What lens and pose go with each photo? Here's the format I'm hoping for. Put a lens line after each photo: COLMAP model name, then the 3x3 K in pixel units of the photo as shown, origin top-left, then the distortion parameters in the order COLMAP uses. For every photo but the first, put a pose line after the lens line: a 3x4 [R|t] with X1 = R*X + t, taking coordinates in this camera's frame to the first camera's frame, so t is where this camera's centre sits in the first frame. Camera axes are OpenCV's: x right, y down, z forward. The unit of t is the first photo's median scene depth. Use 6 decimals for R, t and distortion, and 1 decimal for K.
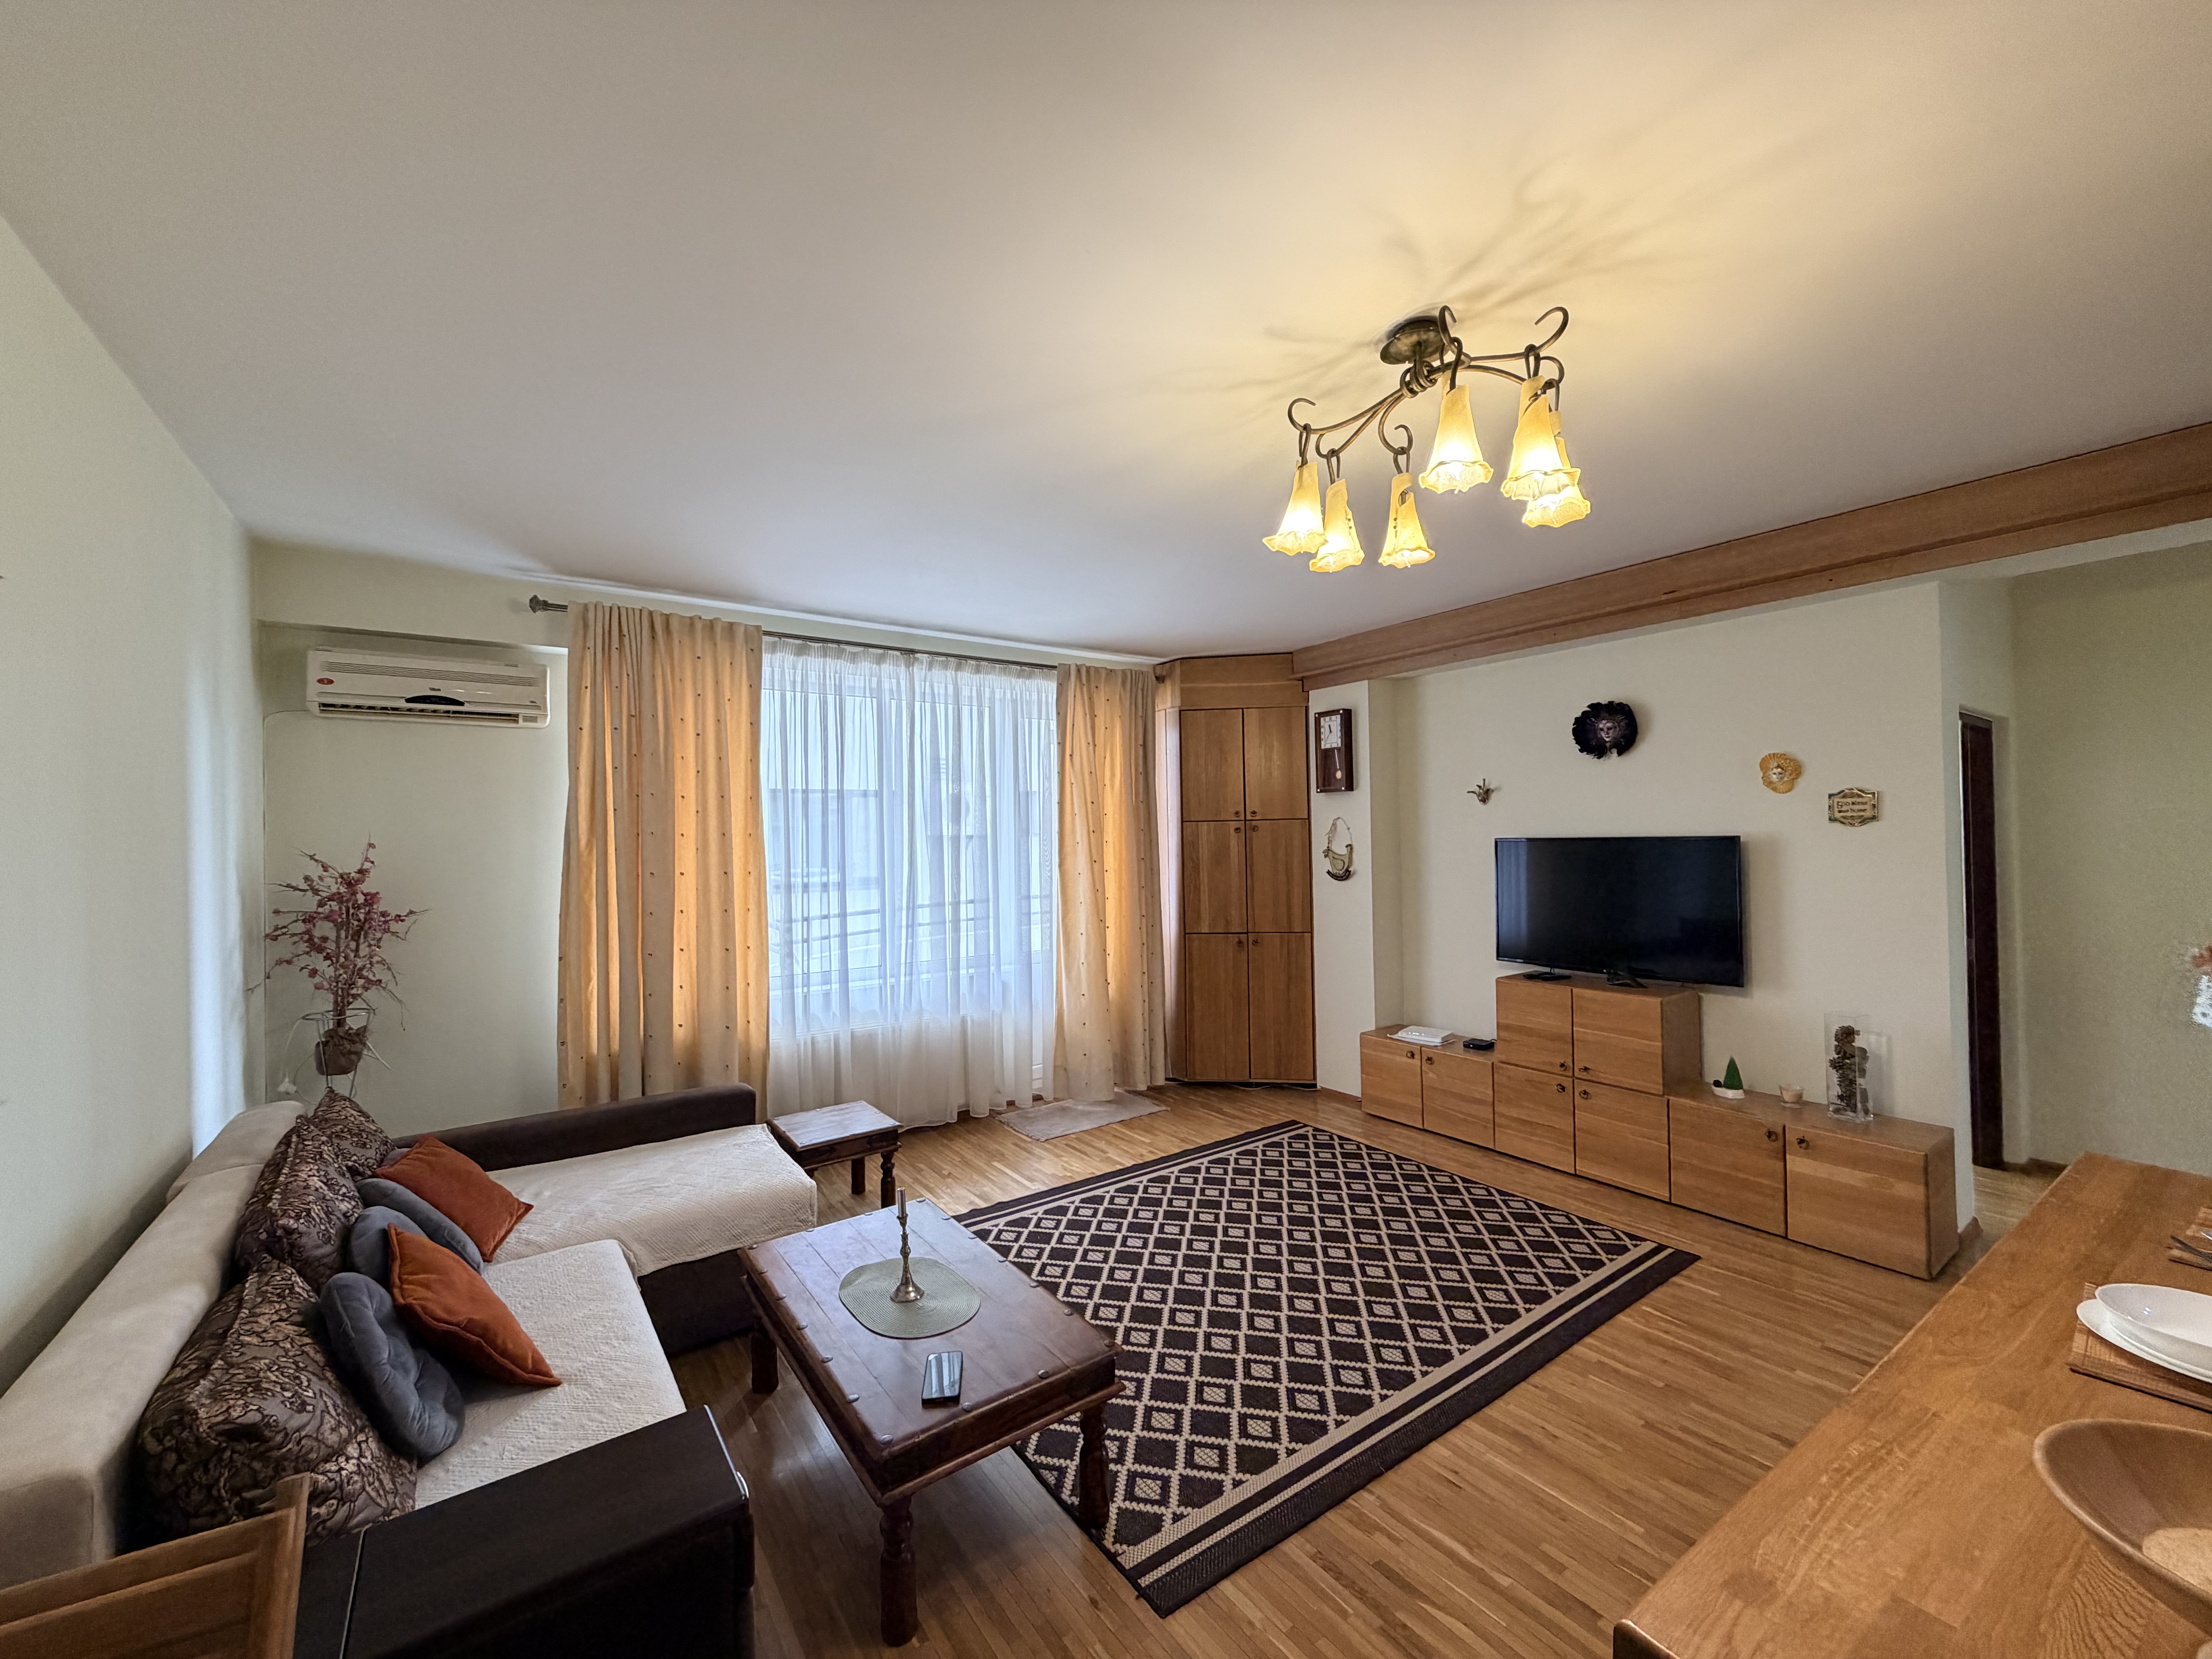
lens RADIAL K [[874.4, 0, 1099.0], [0, 874.4, 830.4], [0, 0, 1]] dist [-0.002124, 0.000130]
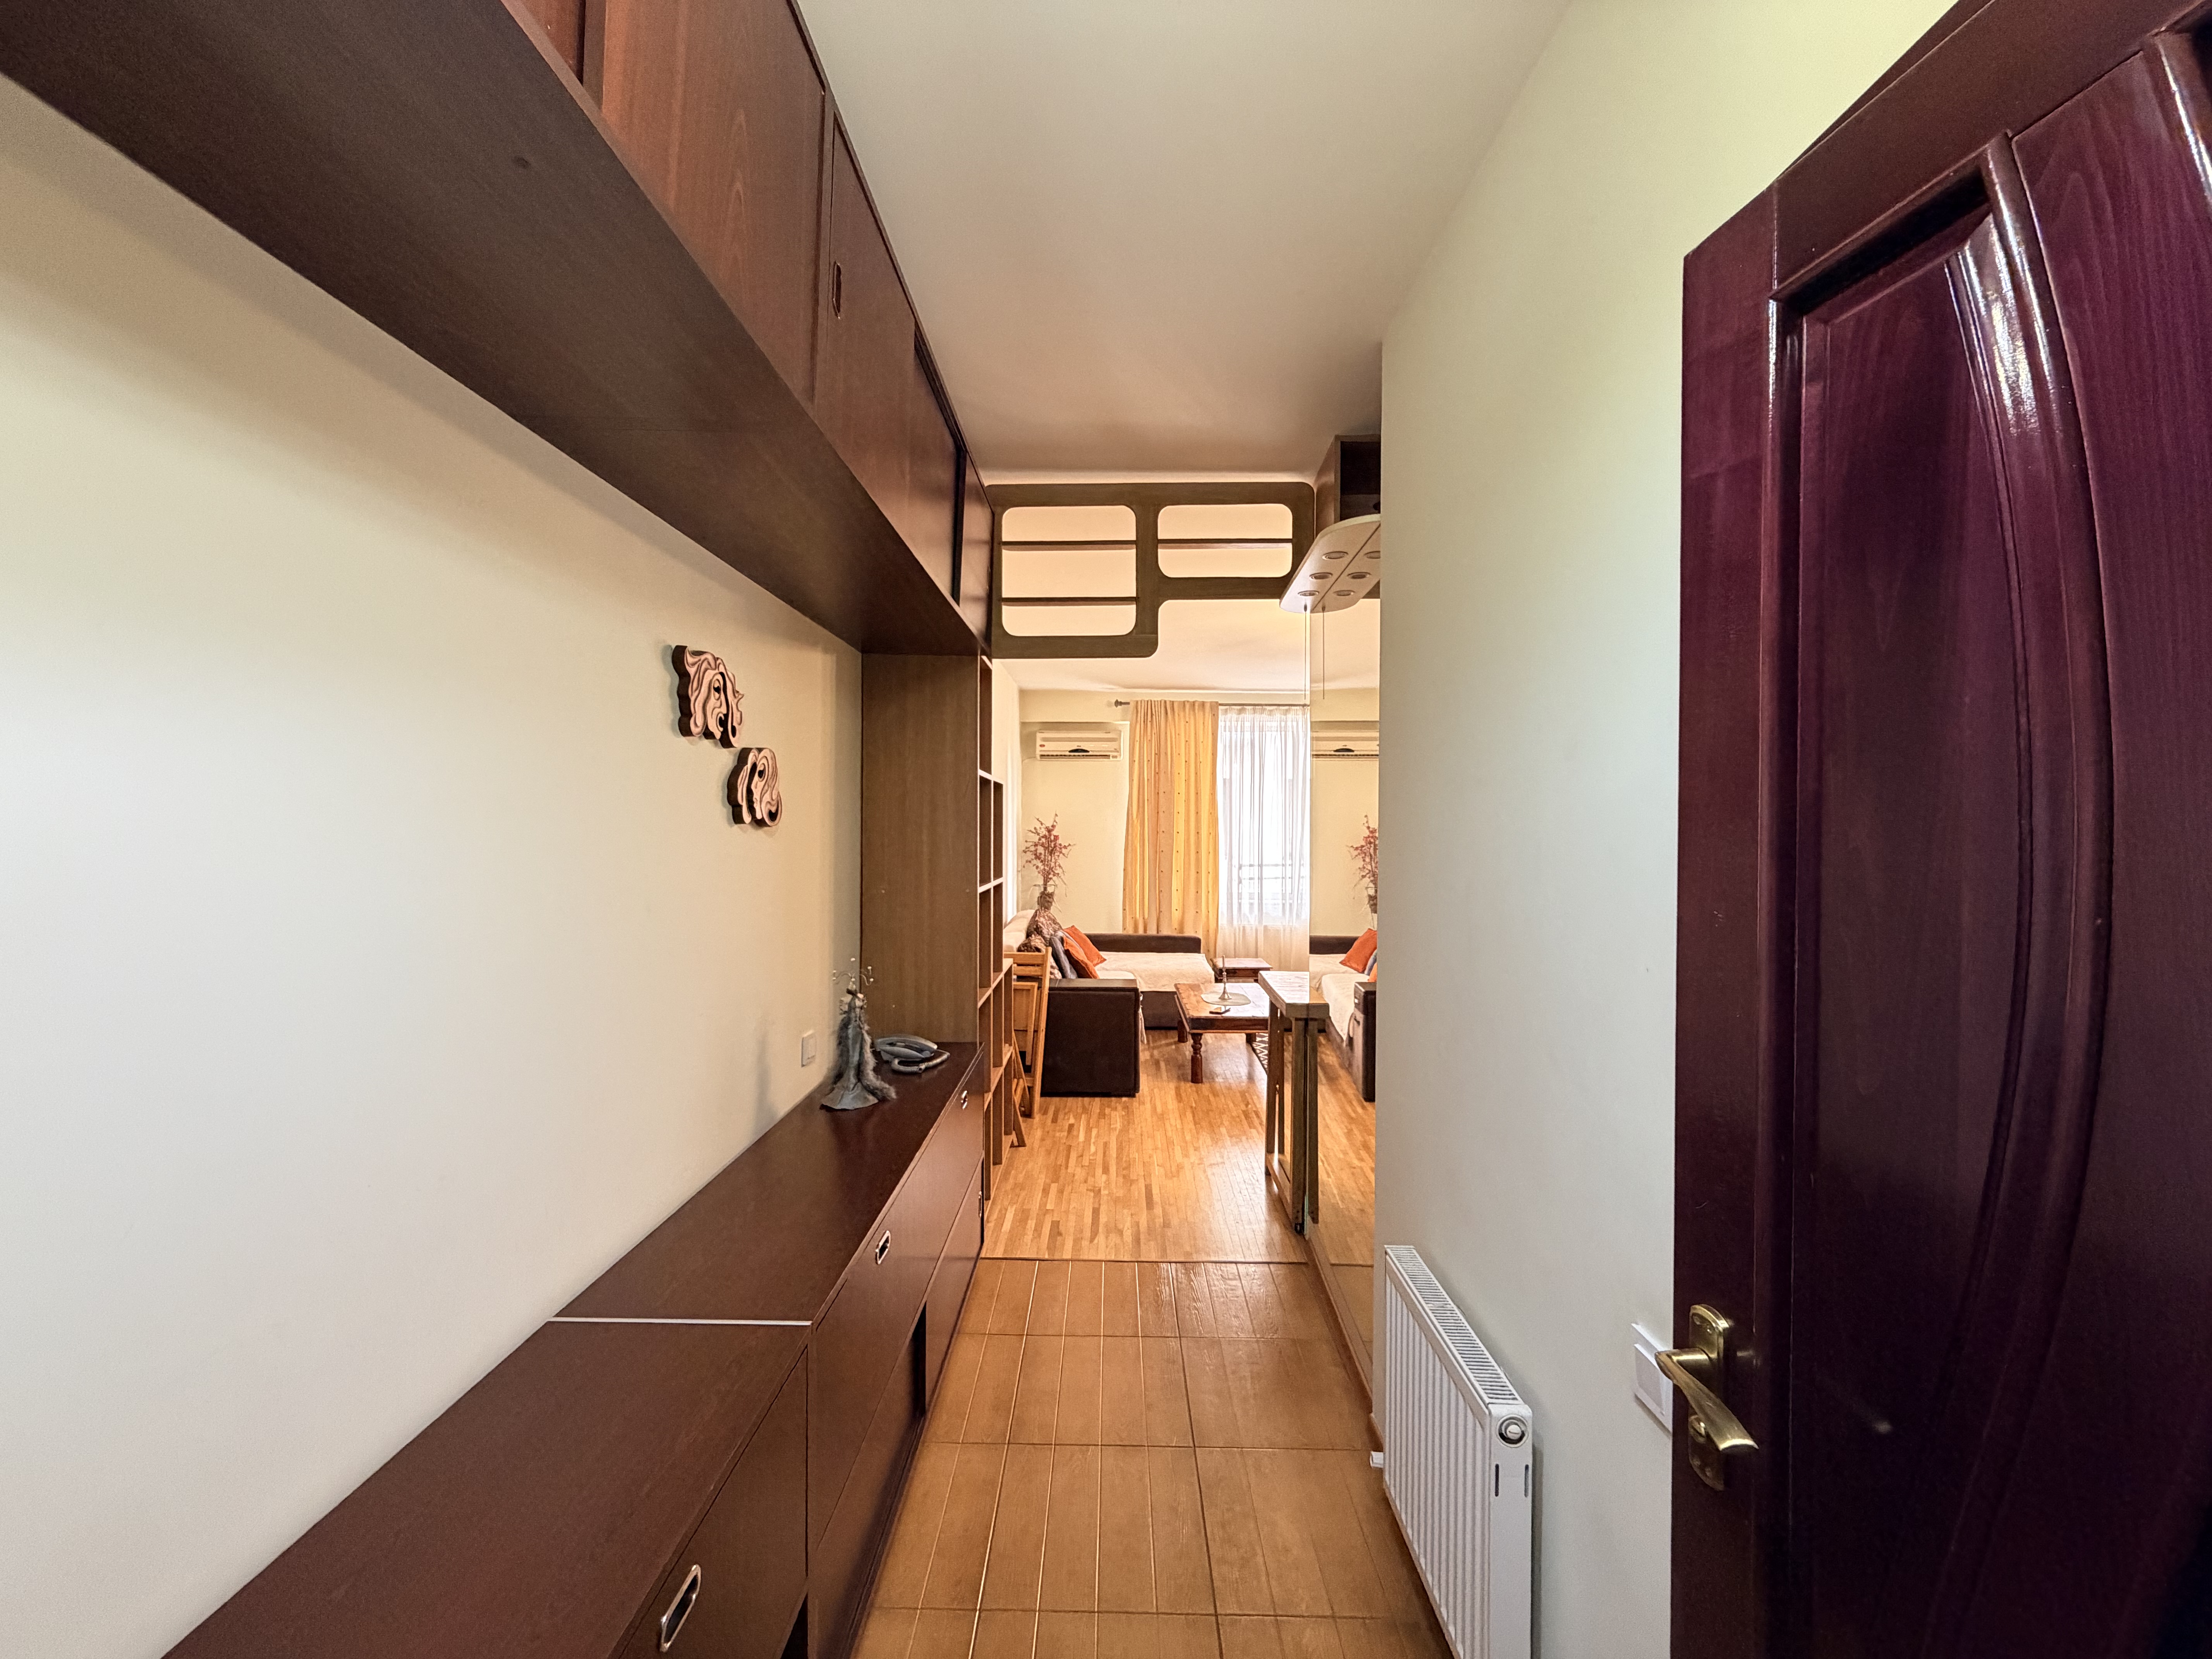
lens RADIAL K [[874.4, 0, 1099.0], [0, 874.4, 830.4], [0, 0, 1]] dist [-0.002124, 0.000130]
pose [[0.806842, 0.025600, -0.590212, 0.584259], [-0.012726, 0.999582, 0.025958, -0.003527], [0.590630, -0.013433, 0.806831, -0.748070]]
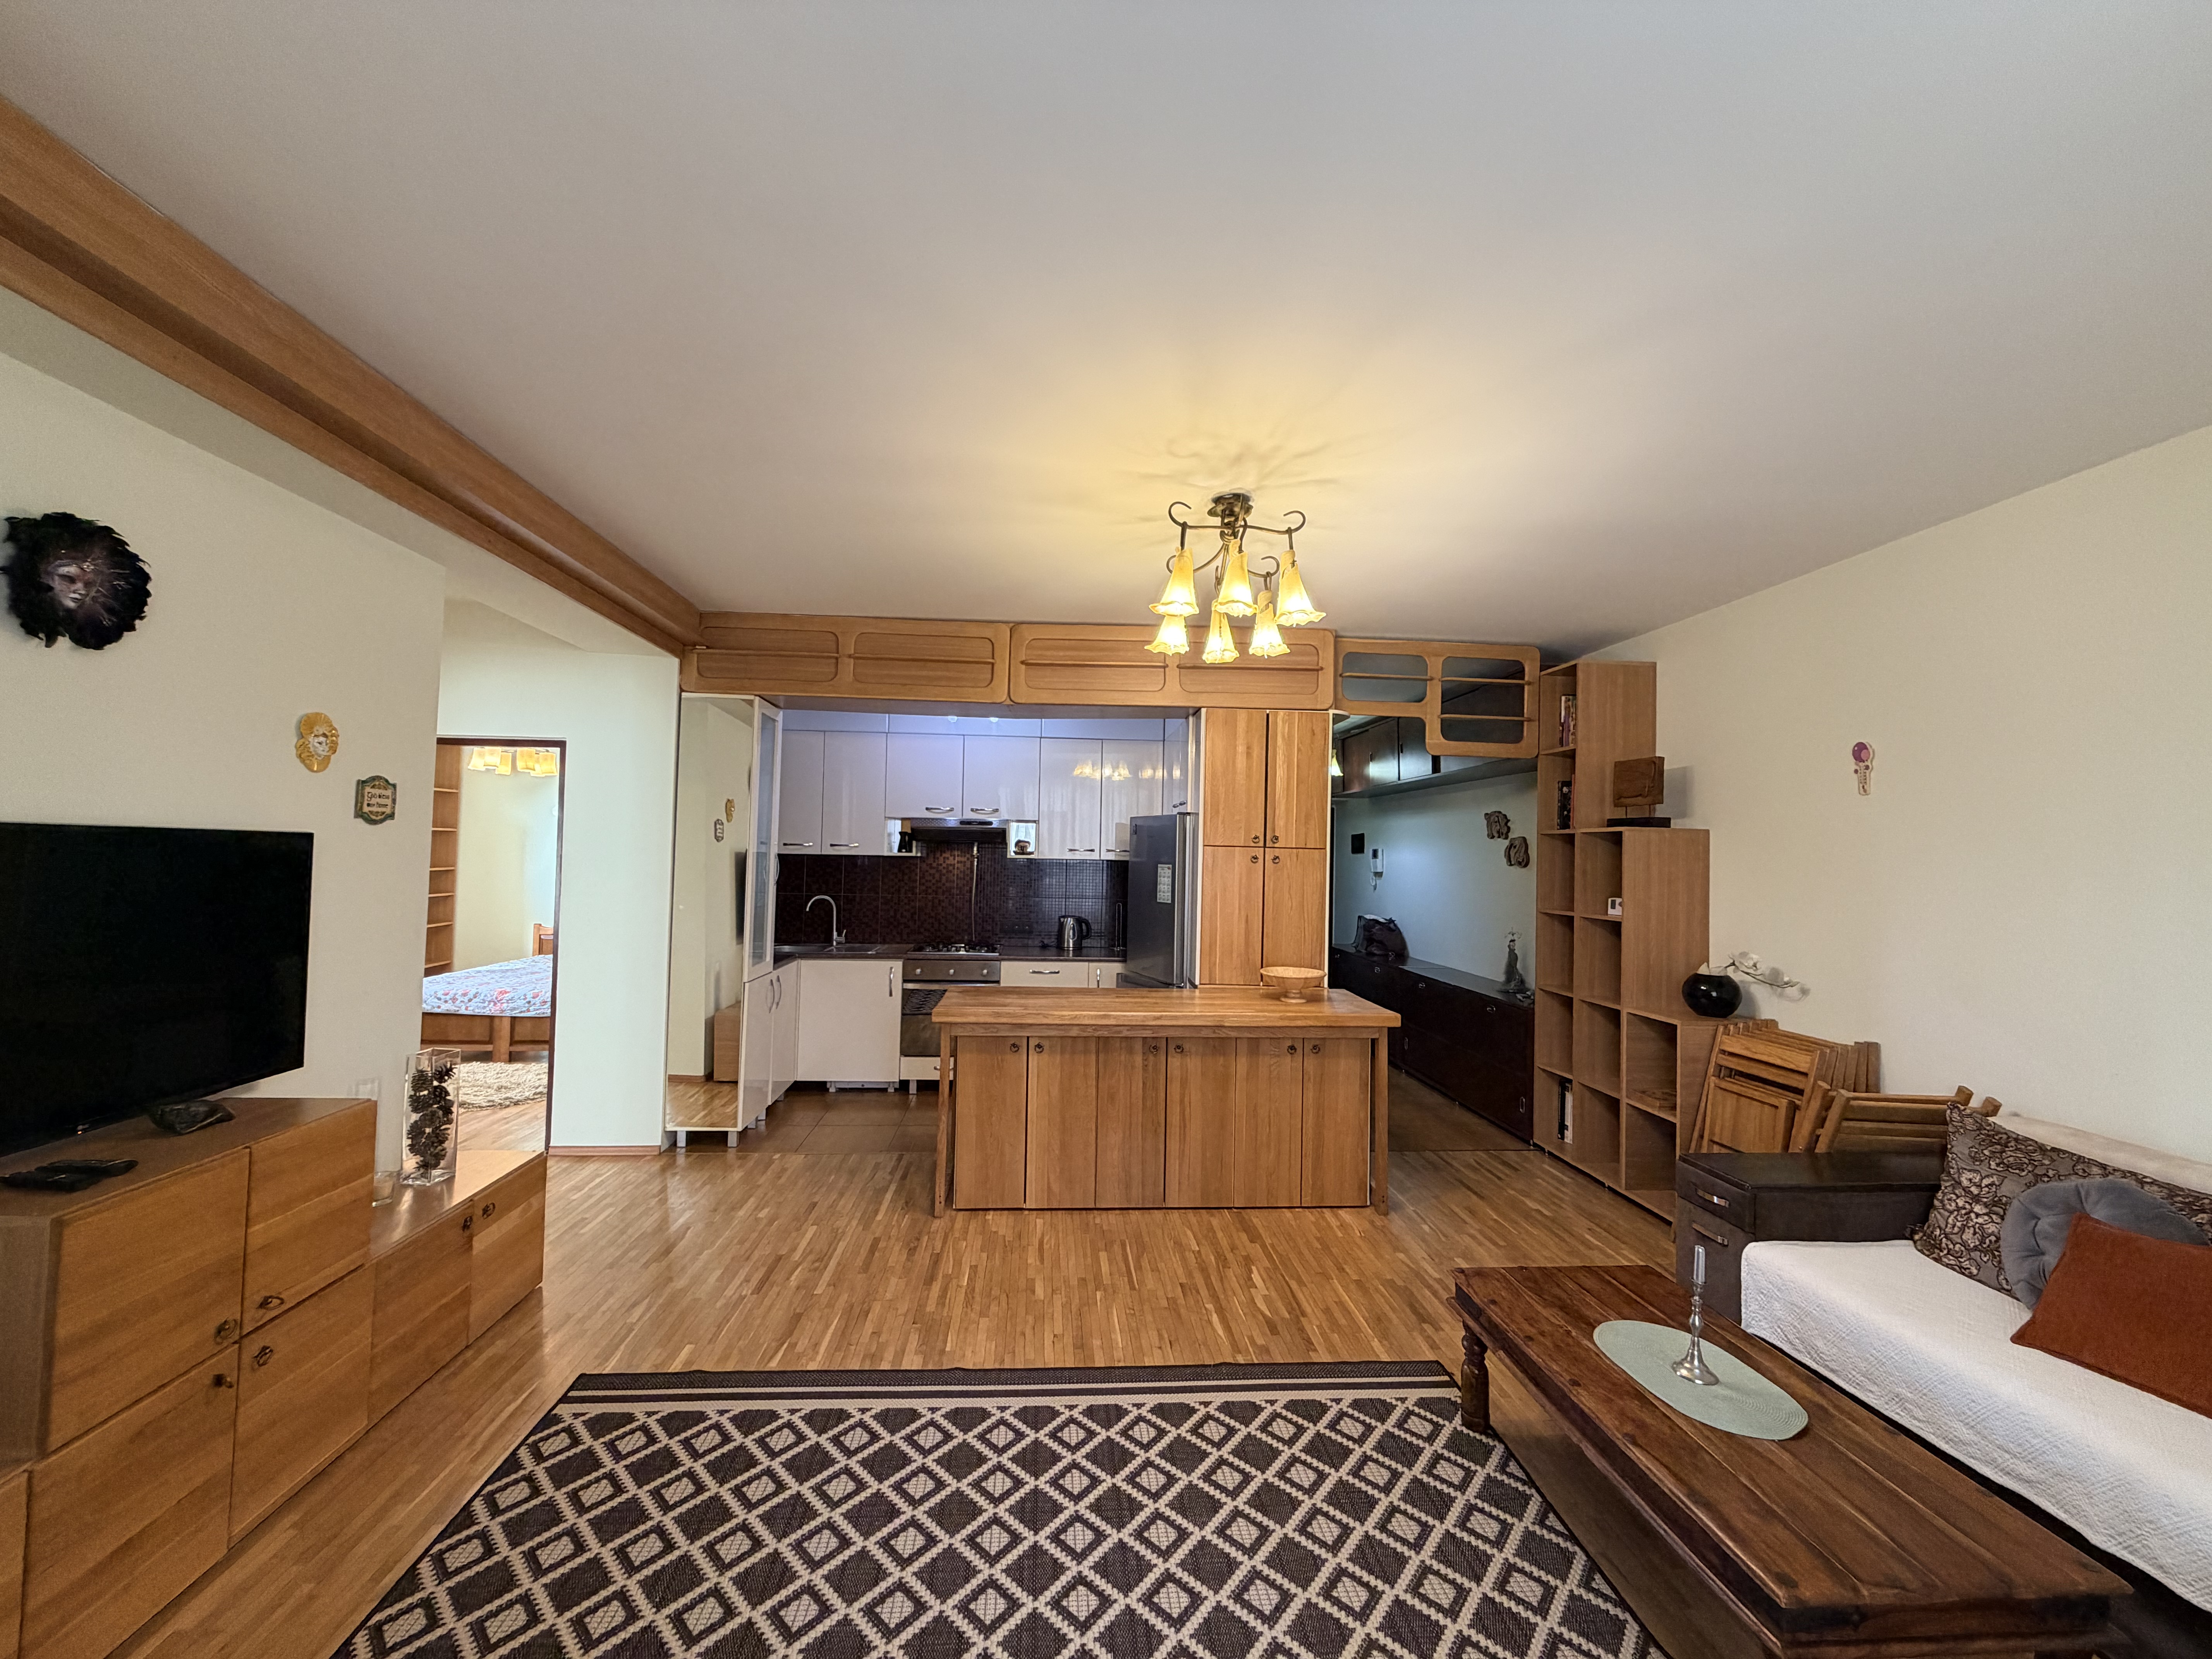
lens RADIAL K [[874.4, 0, 1099.0], [0, 874.4, 830.4], [0, 0, 1]] dist [-0.002124, 0.000130]
pose [[-0.856285, 0.014727, 0.516294, -0.104476], [-0.010980, 0.998849, -0.046702, 0.028268], [-0.516387, -0.045659, -0.855137, 1.263566]]
